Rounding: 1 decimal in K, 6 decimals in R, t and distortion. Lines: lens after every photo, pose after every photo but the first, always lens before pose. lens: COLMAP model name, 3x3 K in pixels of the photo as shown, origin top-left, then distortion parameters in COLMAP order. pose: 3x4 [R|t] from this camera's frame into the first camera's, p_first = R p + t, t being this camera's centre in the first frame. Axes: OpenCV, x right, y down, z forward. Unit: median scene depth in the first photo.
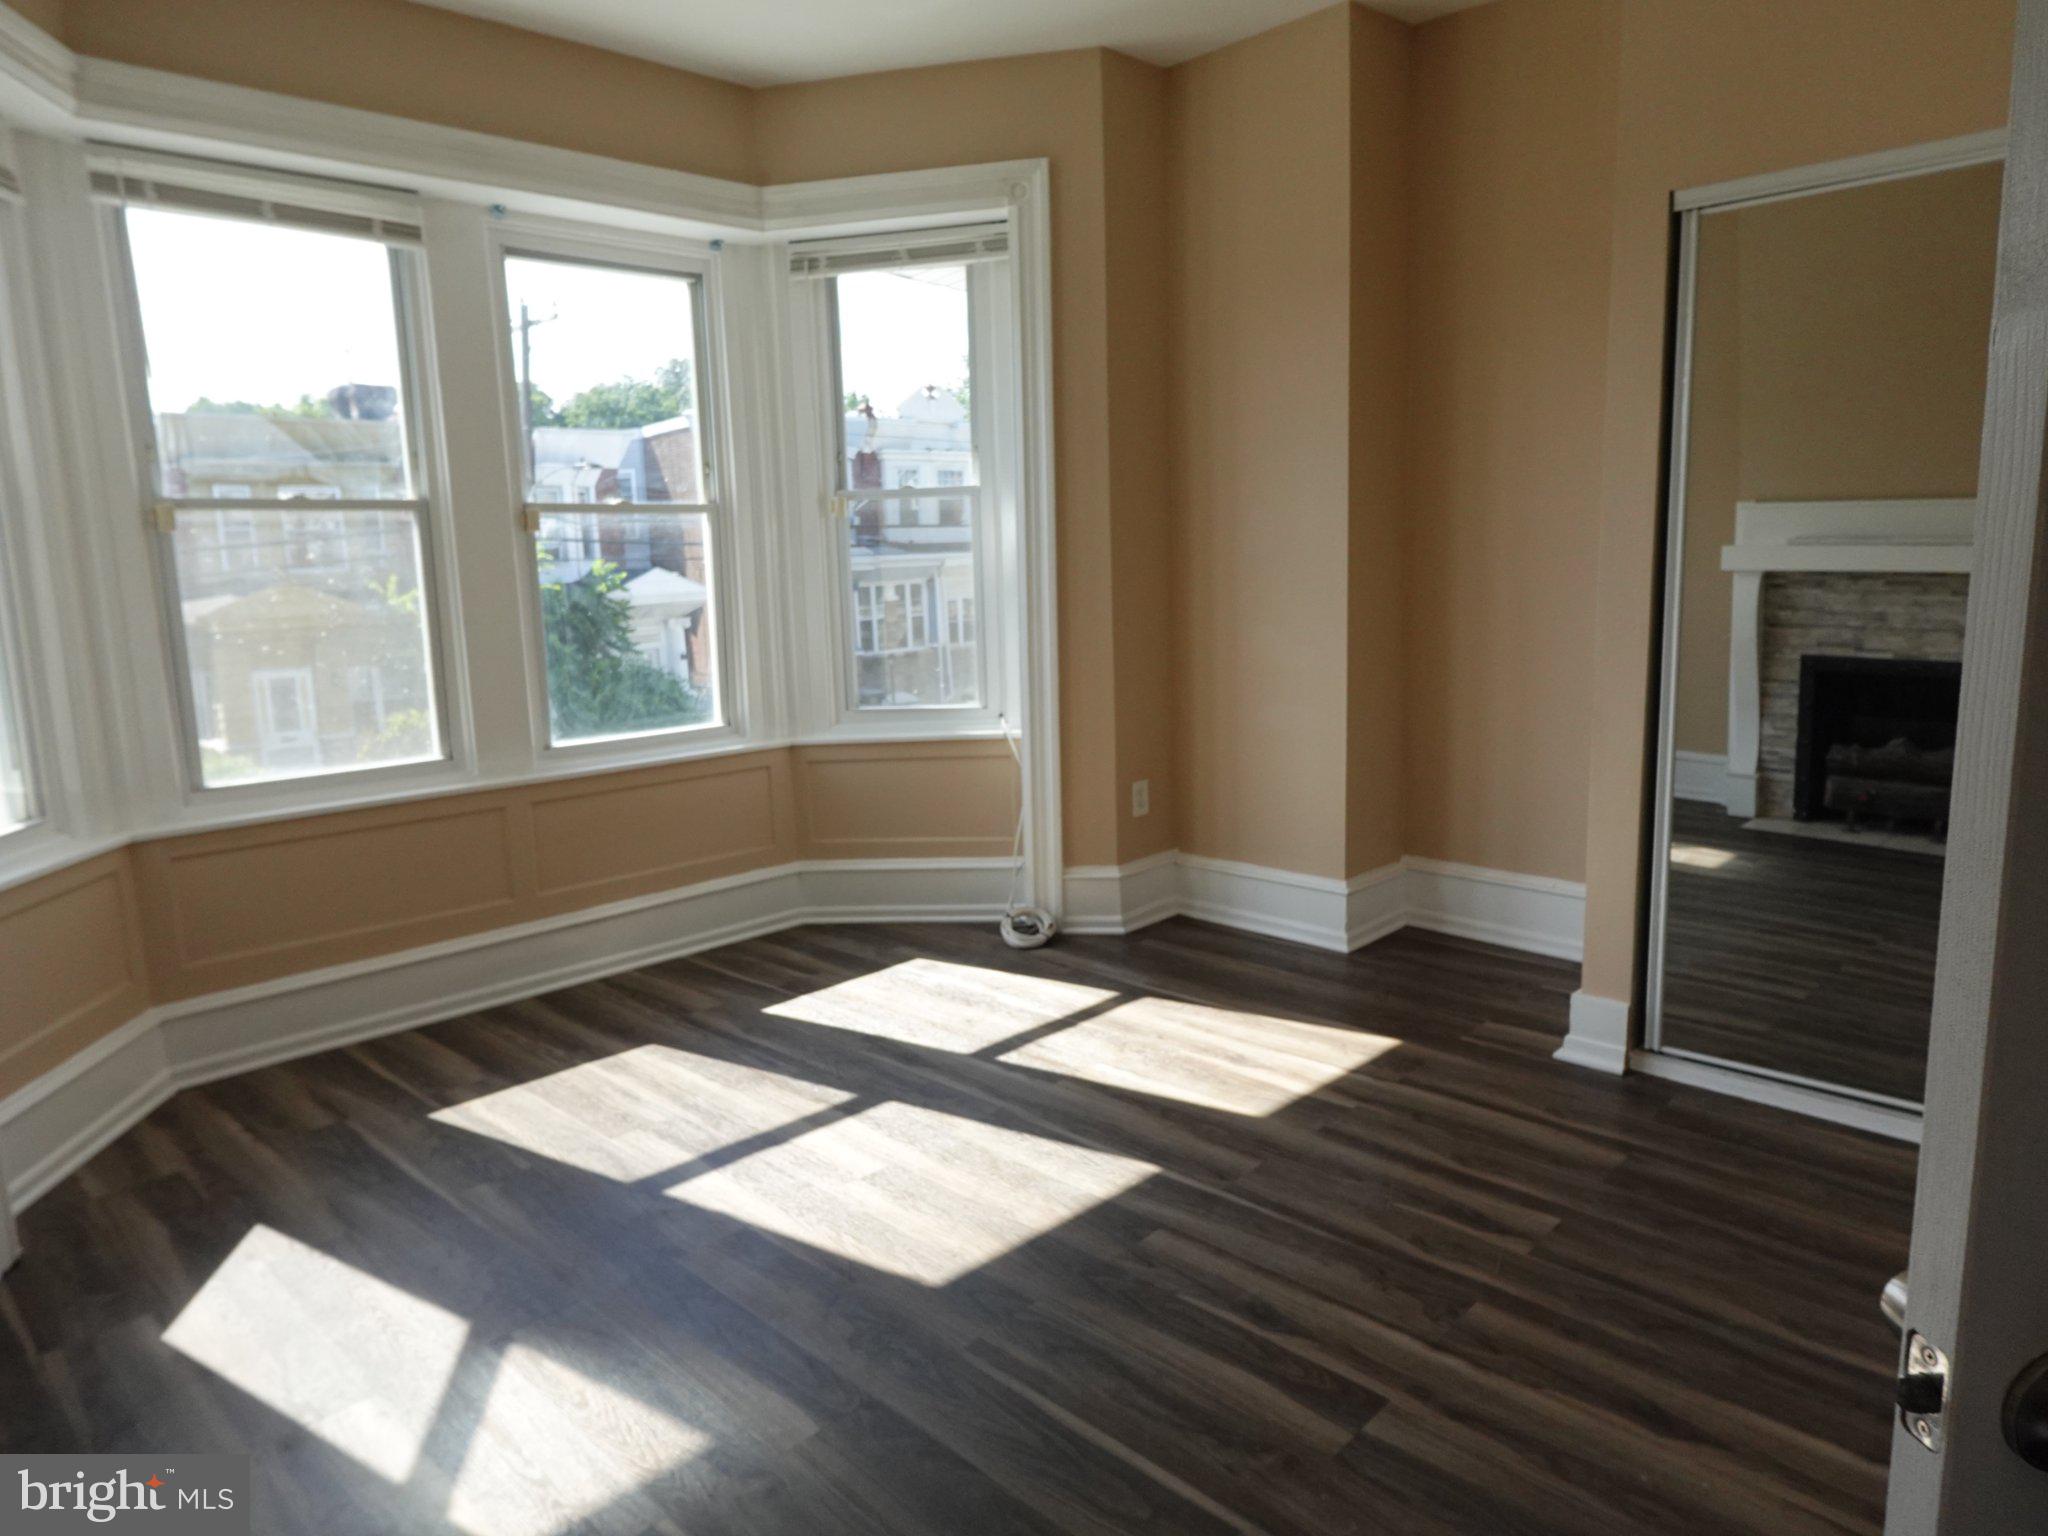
lens RADIAL K [[1279.9, 0, 1024.0], [0, 1279.9, 768.0], [0, 0, 1]] dist [-0.001744, -0.000064]
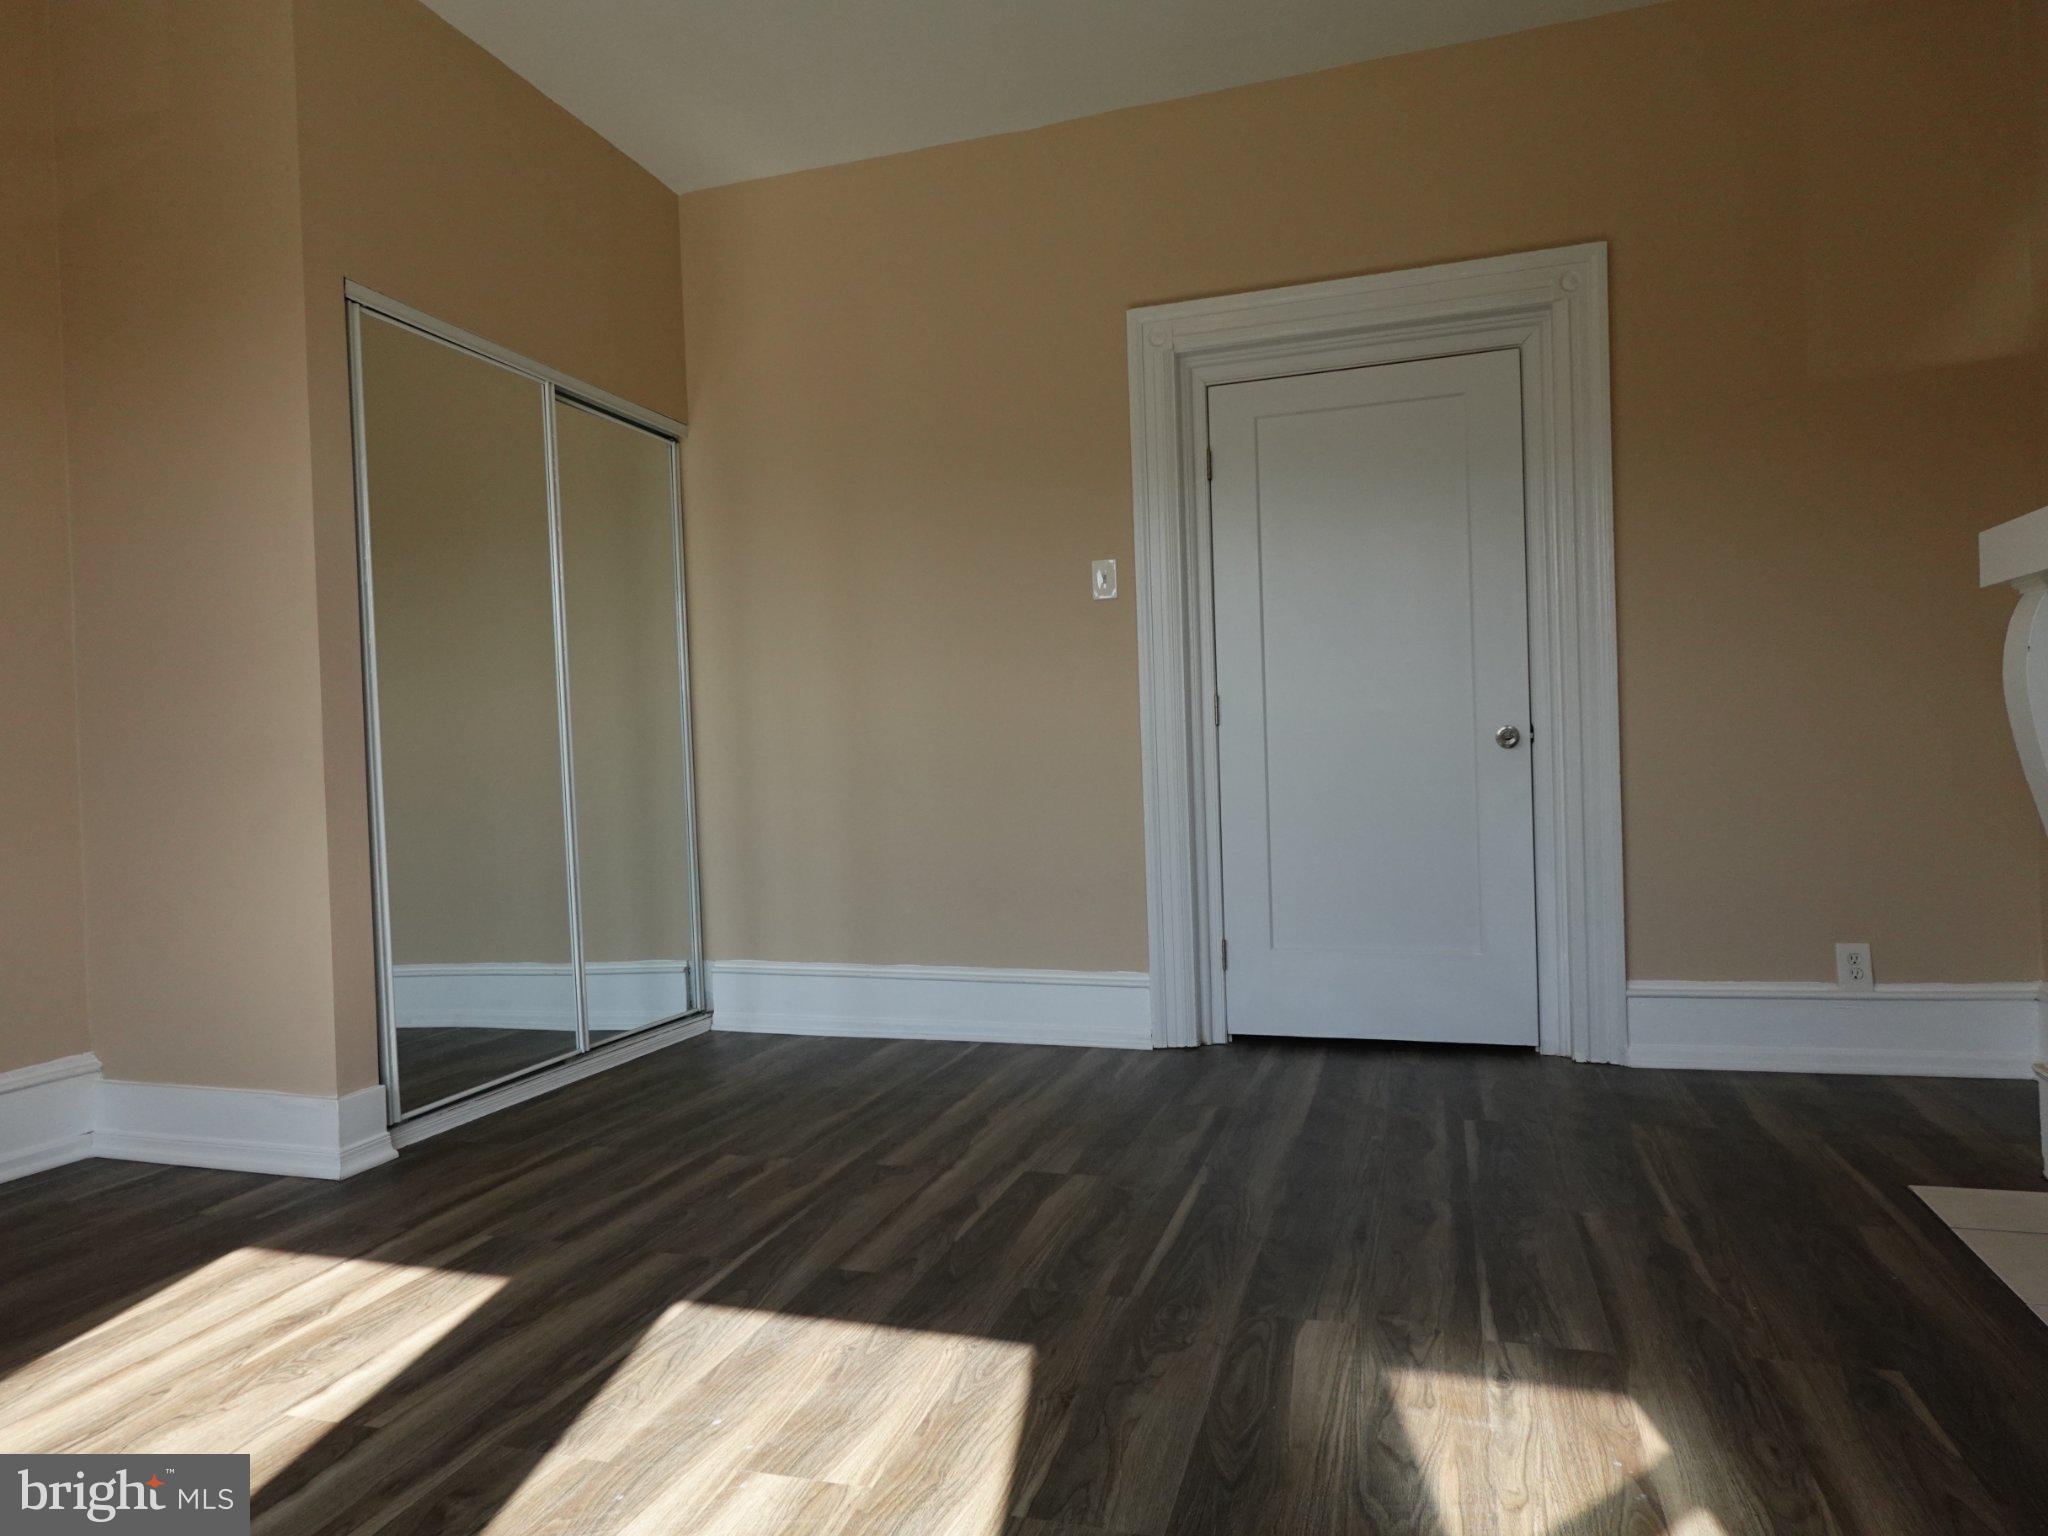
lens RADIAL K [[1279.9, 0, 1024.0], [0, 1279.9, 768.0], [0, 0, 1]] dist [-0.001744, -0.000064]
pose [[-0.440314, 0.038422, 0.897022, -0.703614], [0.205353, 0.976911, 0.058956, -0.002063], [-0.874045, 0.210166, -0.438037, 1.122827]]
